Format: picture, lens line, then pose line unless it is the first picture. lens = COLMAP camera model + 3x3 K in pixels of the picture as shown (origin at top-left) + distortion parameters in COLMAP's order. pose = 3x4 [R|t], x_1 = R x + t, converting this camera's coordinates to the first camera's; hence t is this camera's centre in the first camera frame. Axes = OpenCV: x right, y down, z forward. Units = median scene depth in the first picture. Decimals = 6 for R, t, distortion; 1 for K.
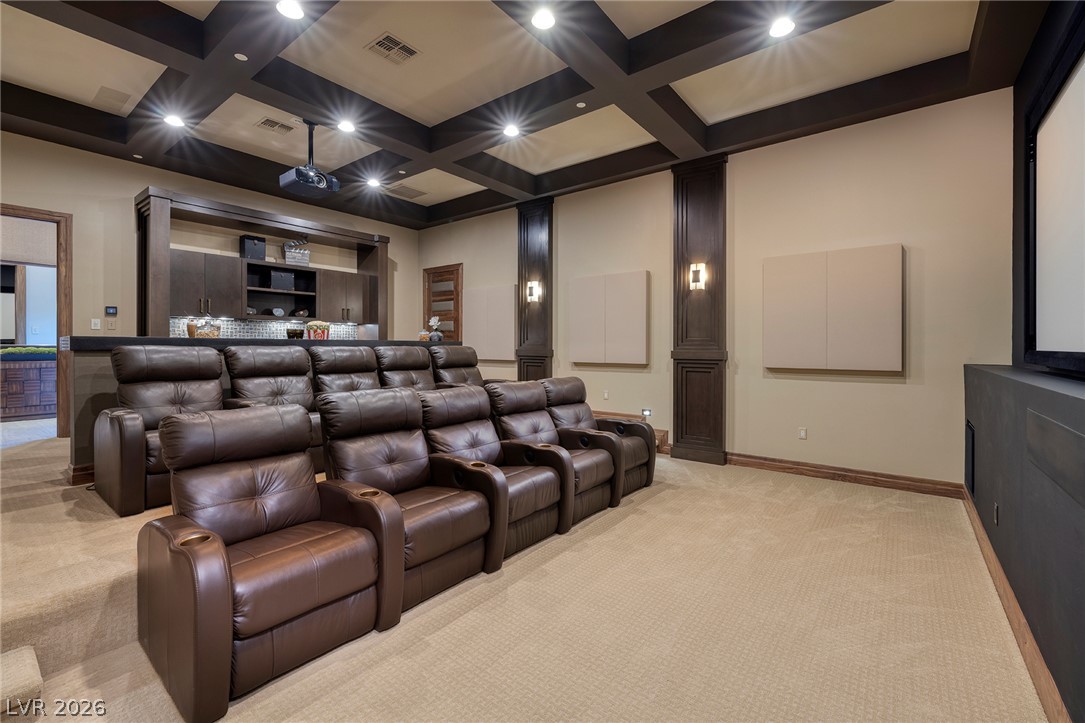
lens RADIAL K [[472.2, 0, 541.1], [0, 472.2, 364.4], [0, 0, 1]] dist [-0.001056, 0.000184]
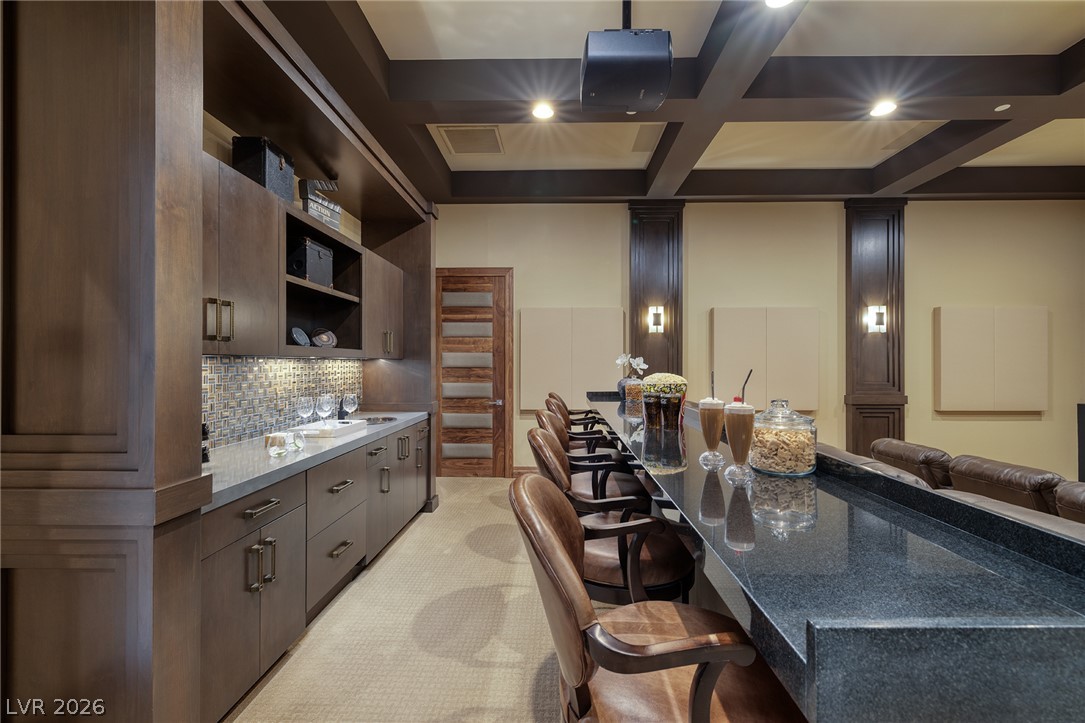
lens RADIAL K [[472.2, 0, 541.1], [0, 472.2, 364.4], [0, 0, 1]] dist [-0.001056, 0.000184]
pose [[0.785947, 0.032487, 0.617439, -0.914497], [0.023815, 0.996287, -0.082734, -0.031873], [-0.617835, 0.079728, 0.782255, 0.750737]]
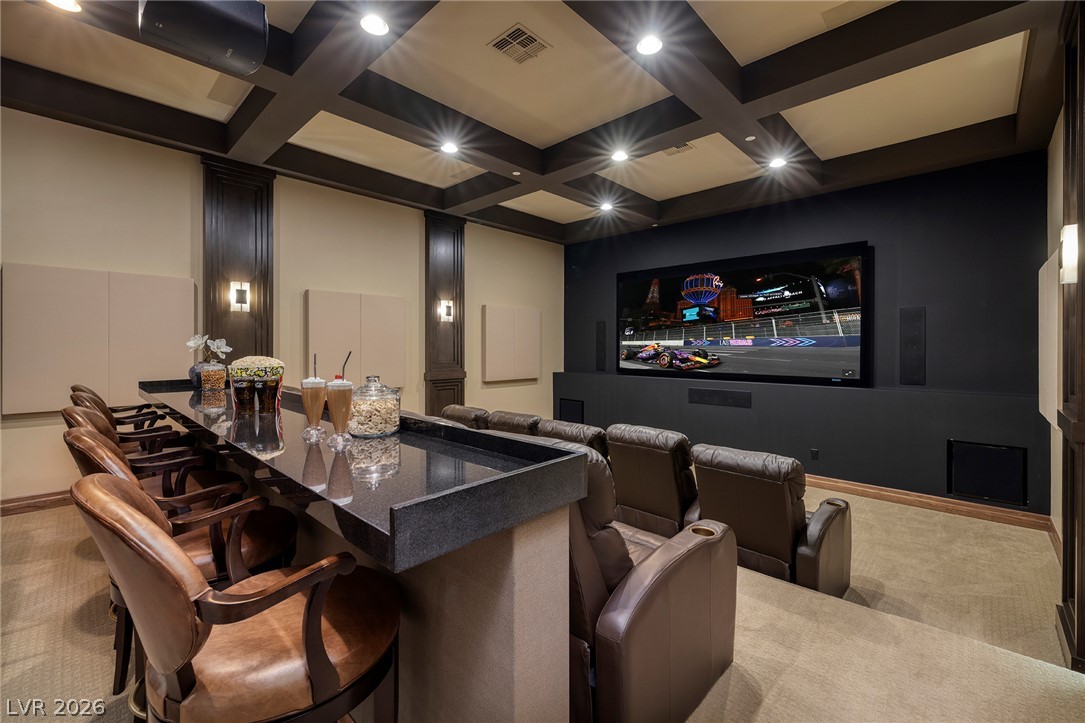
lens RADIAL K [[455.3, 0, 543.2], [0, 455.3, 347.3], [0, 0, 1]] dist [0.001814, 0.000299]
pose [[0.078046, 0.032173, 0.996430, -0.920685], [0.076368, 0.996350, -0.038152, -0.031445], [-0.994020, 0.079073, 0.075305, 0.747938]]
